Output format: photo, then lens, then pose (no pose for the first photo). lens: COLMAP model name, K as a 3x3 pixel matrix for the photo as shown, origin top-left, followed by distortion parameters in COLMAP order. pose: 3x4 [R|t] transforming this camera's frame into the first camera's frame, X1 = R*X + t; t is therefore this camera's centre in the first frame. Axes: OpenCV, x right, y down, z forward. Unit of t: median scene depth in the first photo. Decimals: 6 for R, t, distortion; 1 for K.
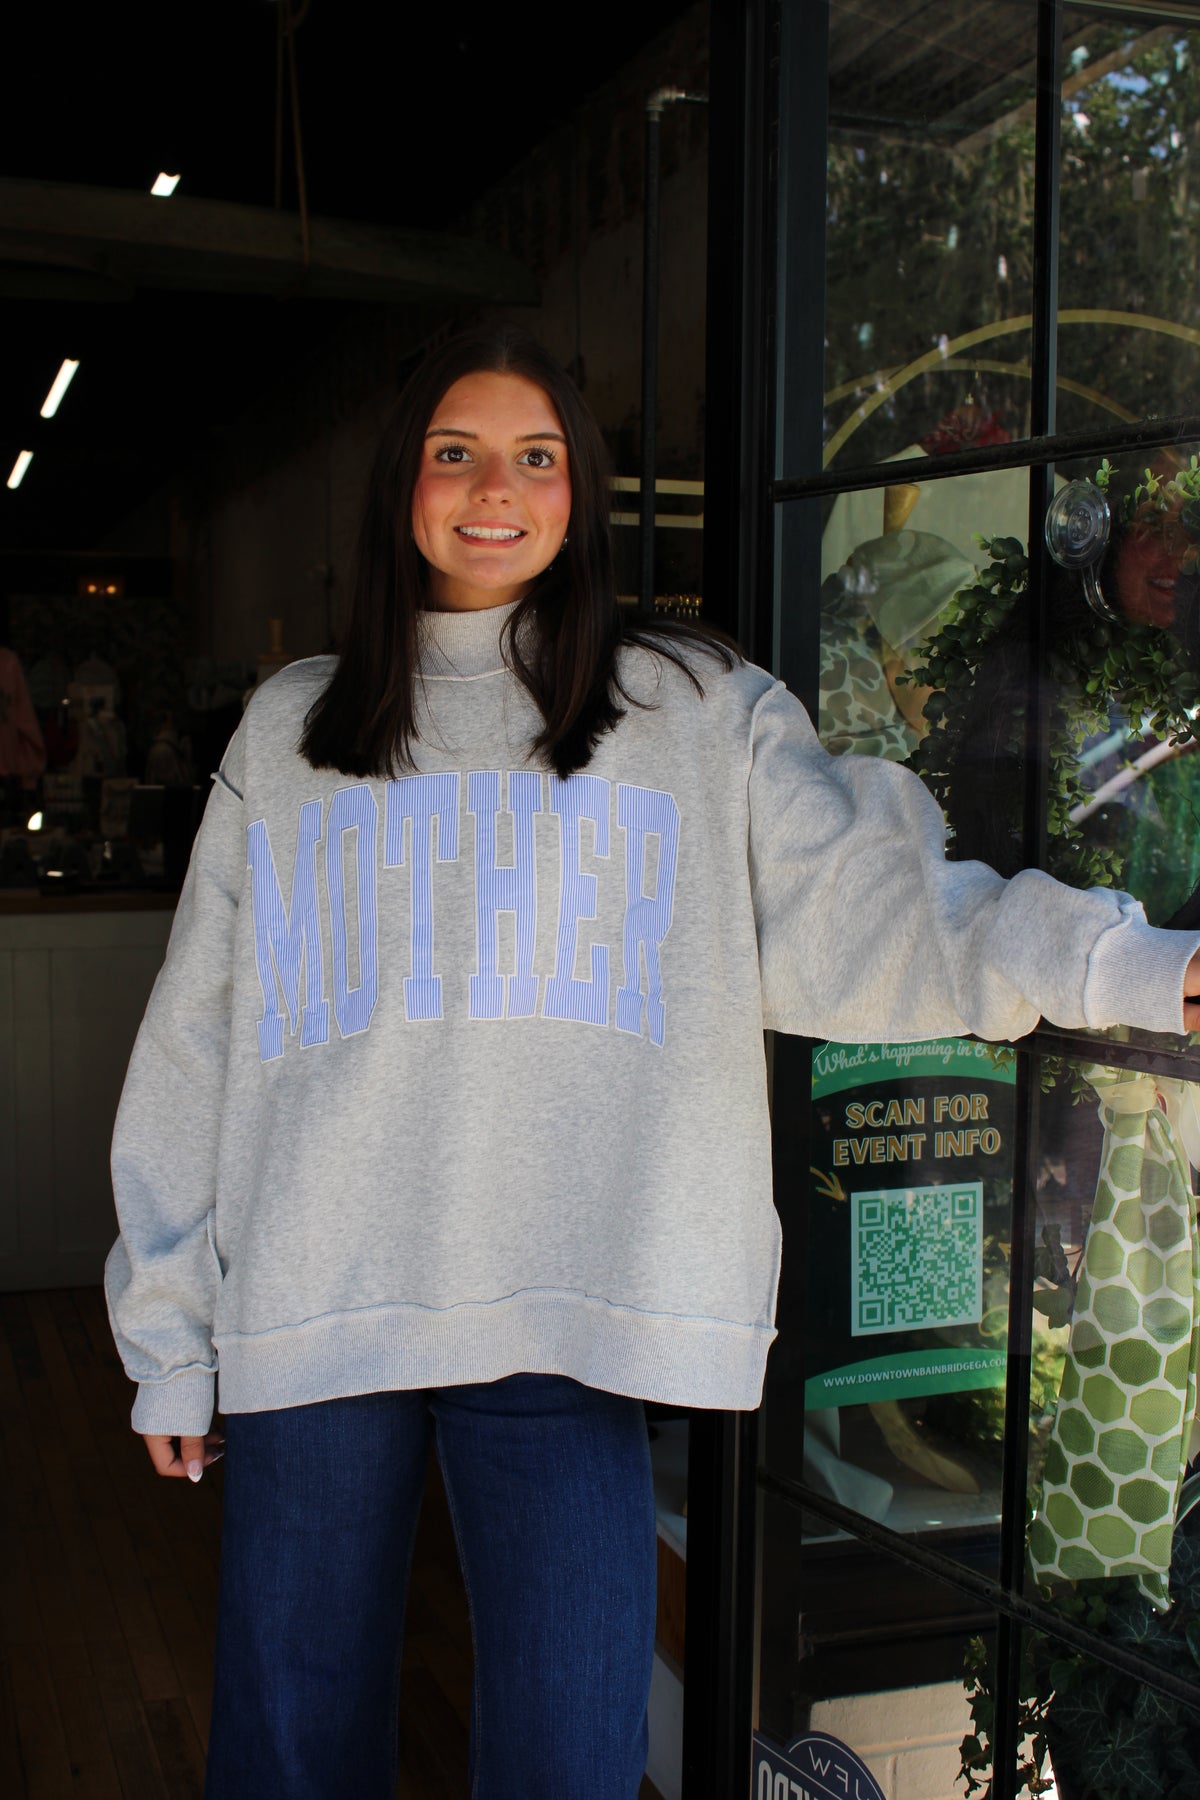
lens RADIAL K [[2309.5, 0, 602.5], [0, 2309.5, 898.2], [0, 0, 1]] dist [-0.041285, 0.087902]
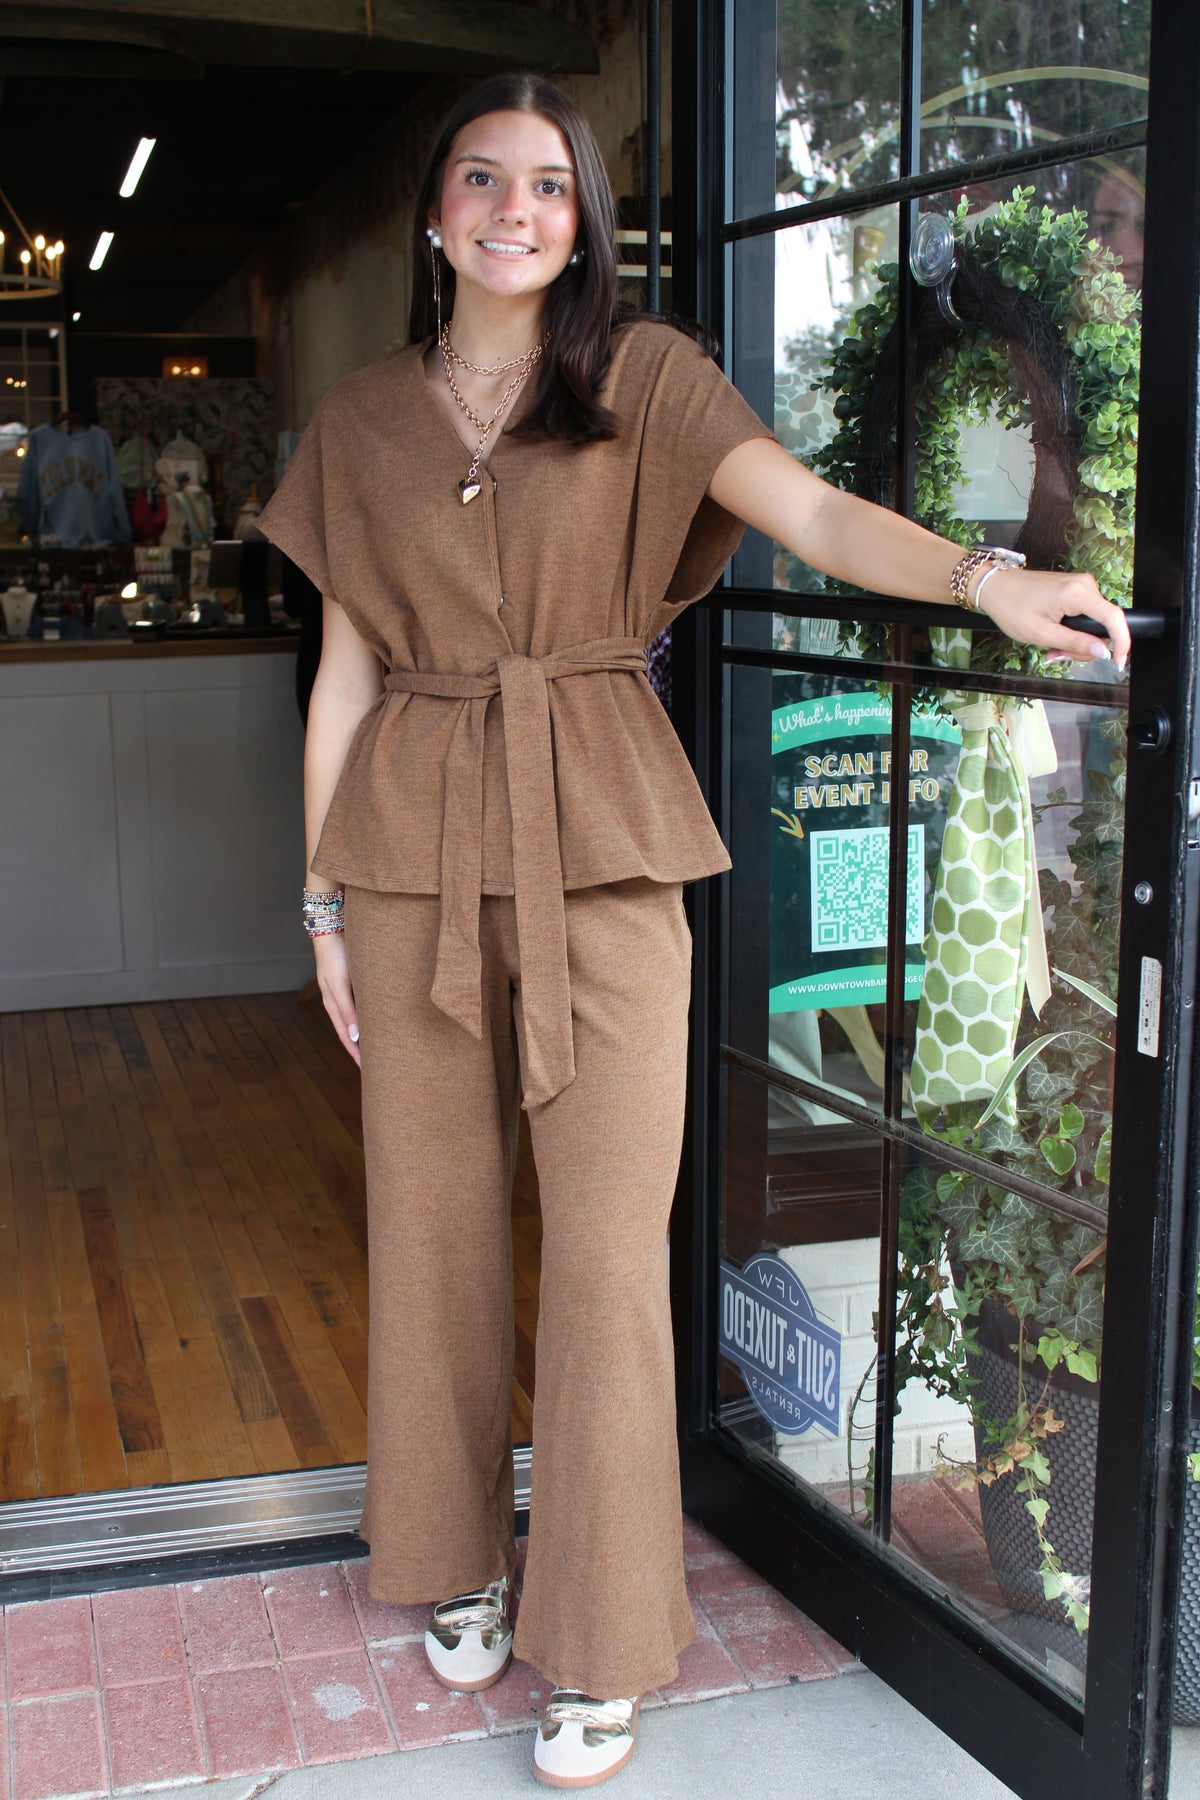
lens RADIAL K [[2354.0, 0, 578.7], [0, 2354.0, 878.3], [0, 0, 1]] dist [-0.022035, 0.017754]
pose [[0.998497, -0.009038, -0.054059, 0.052609], [0.013357, 0.996699, 0.080084, 0.051205], [0.053157, -0.080686, 0.995321, -0.221815]]
